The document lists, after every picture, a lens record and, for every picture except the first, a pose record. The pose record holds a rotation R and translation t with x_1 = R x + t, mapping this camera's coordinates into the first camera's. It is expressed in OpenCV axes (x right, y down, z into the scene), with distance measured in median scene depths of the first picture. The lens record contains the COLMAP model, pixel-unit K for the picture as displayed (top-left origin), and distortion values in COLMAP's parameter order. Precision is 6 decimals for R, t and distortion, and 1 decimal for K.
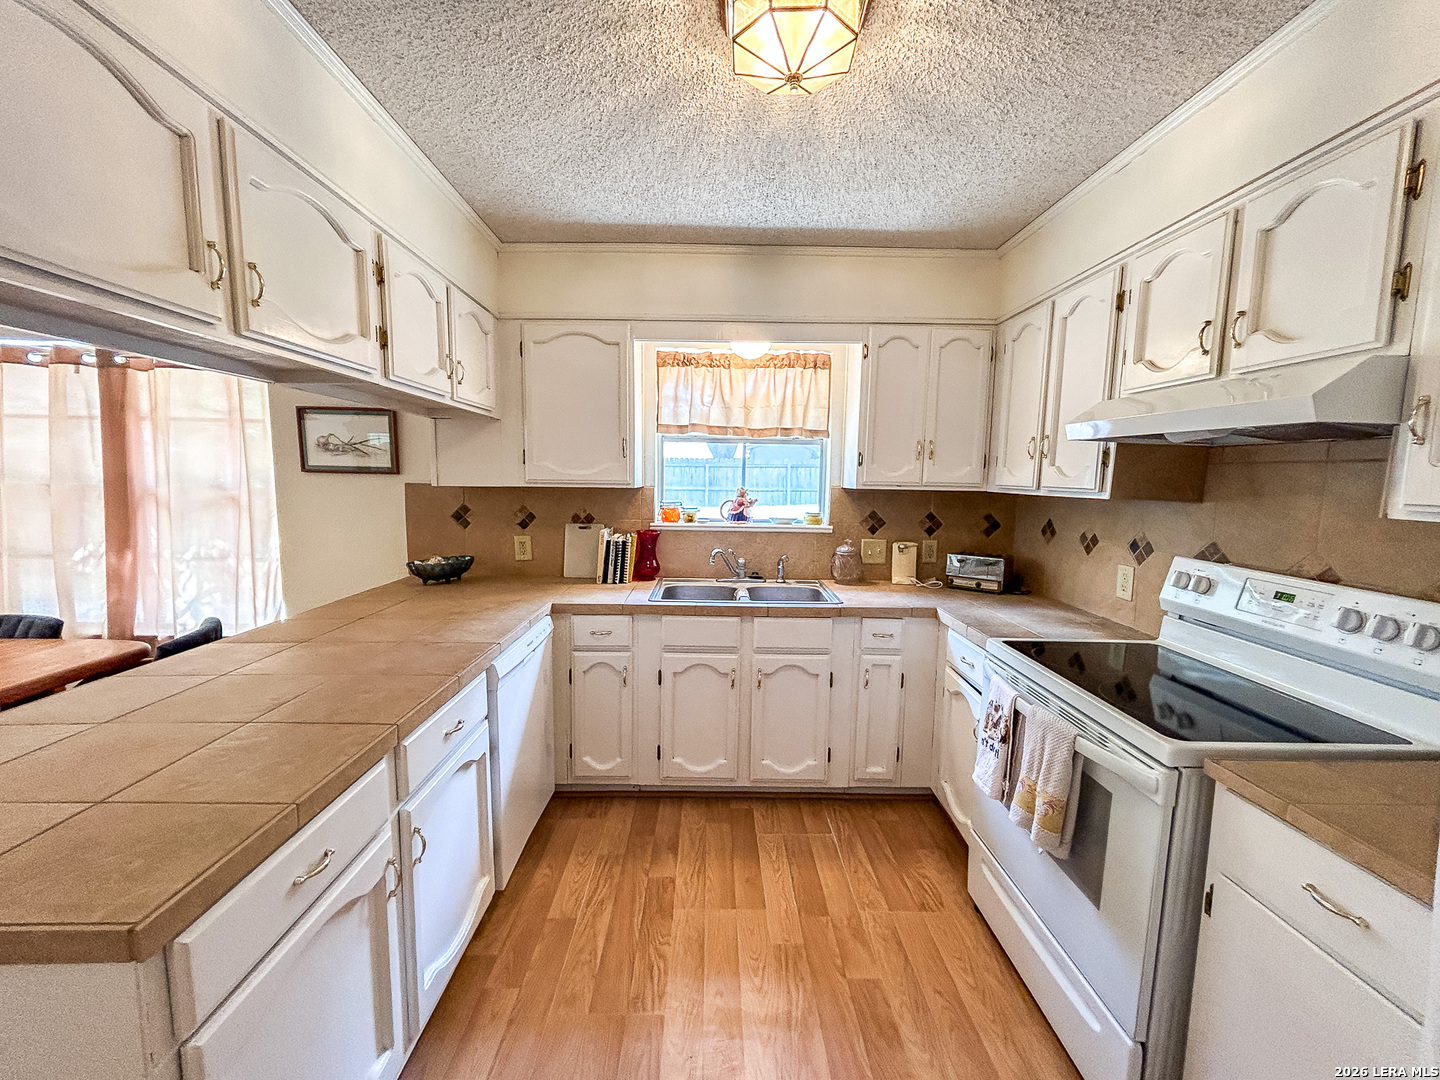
lens RADIAL K [[589.9, 0, 719.4], [0, 589.9, 538.2], [0, 0, 1]] dist [0.006179, -0.000220]
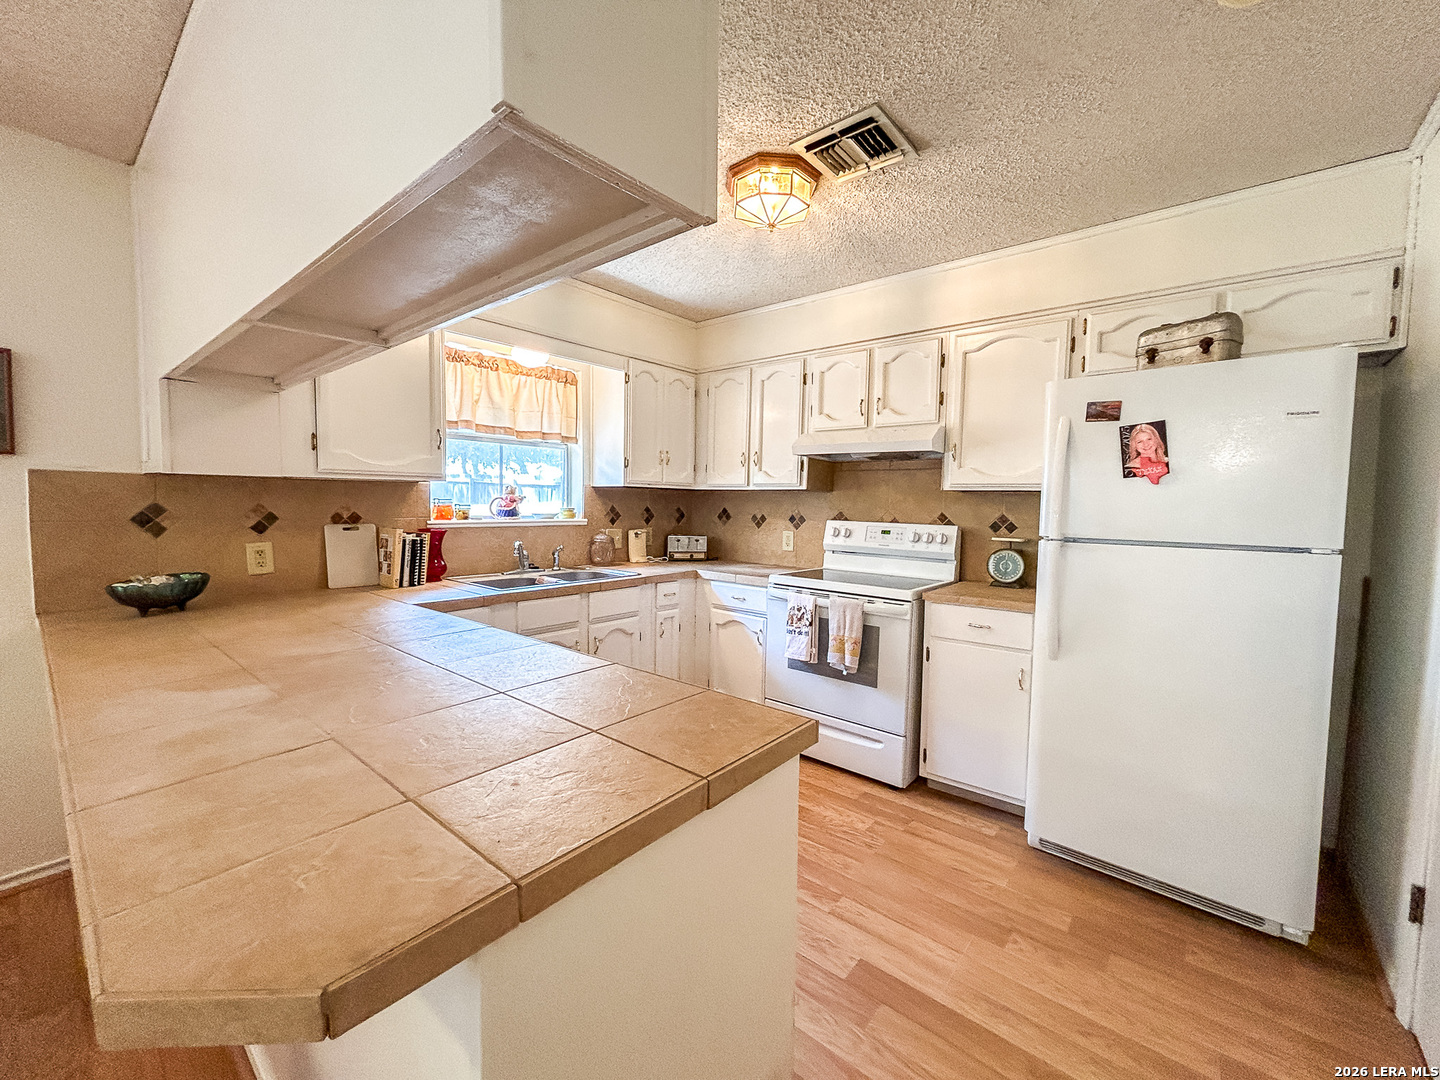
lens RADIAL K [[589.9, 0, 719.0], [0, 589.9, 540.5], [0, 0, 1]] dist [0.006179, -0.000220]
pose [[0.656206, -0.055805, 0.752515, -0.575594], [0.074543, 0.997178, 0.008946, 0.034885], [-0.750890, 0.050224, 0.658514, 0.028589]]
